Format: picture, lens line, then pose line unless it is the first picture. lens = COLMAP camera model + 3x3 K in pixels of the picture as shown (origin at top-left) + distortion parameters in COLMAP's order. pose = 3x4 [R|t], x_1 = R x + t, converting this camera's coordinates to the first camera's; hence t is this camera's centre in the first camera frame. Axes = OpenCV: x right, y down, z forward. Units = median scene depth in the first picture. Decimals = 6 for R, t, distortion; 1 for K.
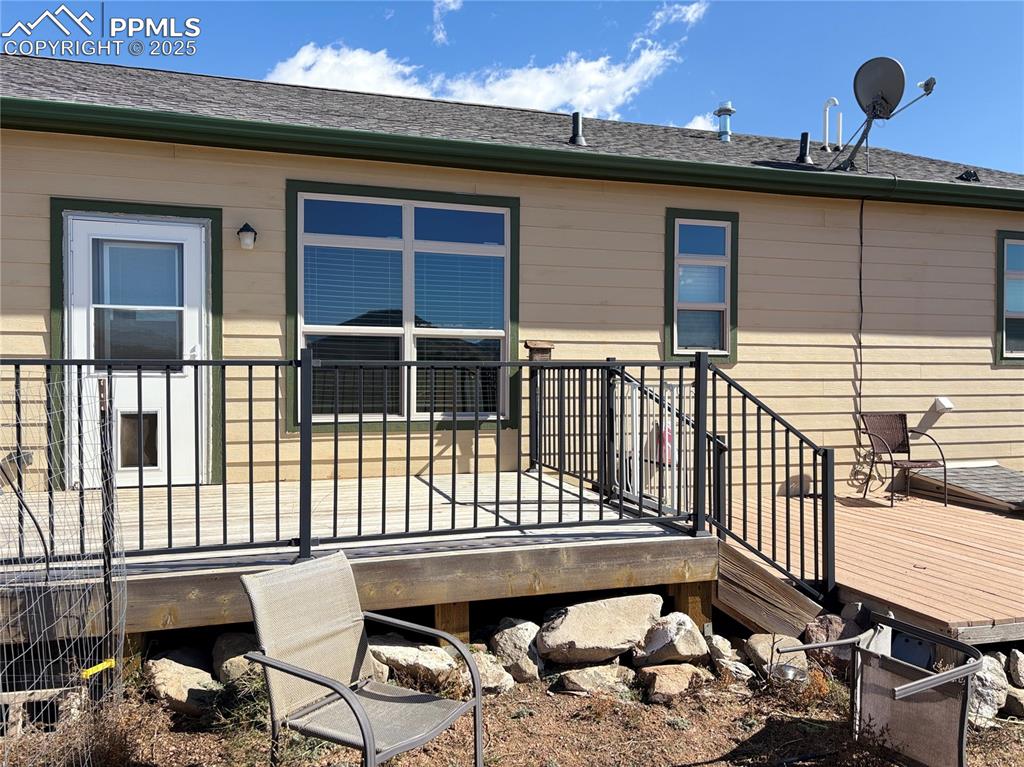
lens RADIAL K [[762.1, 0, 512.0], [0, 762.1, 383.5], [0, 0, 1]] dist [0.040825, -0.055269]
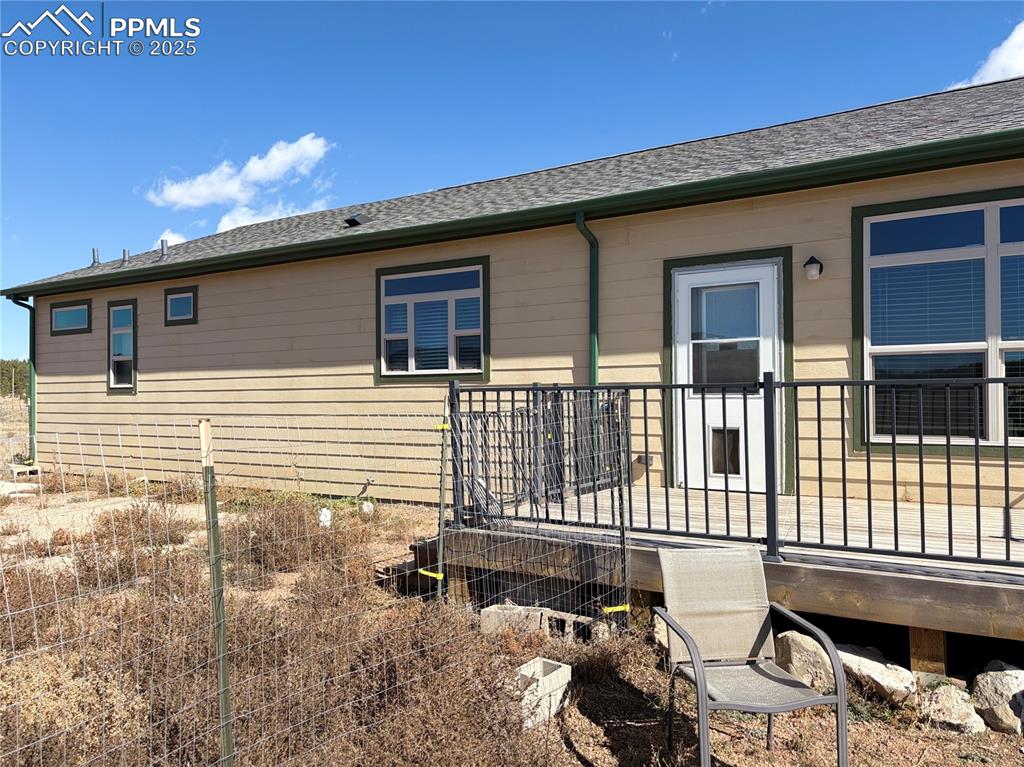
lens RADIAL K [[762.1, 0, 512.0], [0, 762.1, 383.5], [0, 0, 1]] dist [0.040825, -0.055269]
pose [[0.646717, -0.021478, -0.762428, 0.206349], [0.000783, 0.999622, -0.027495, 0.000632], [0.762730, 0.017184, 0.646489, -0.023112]]
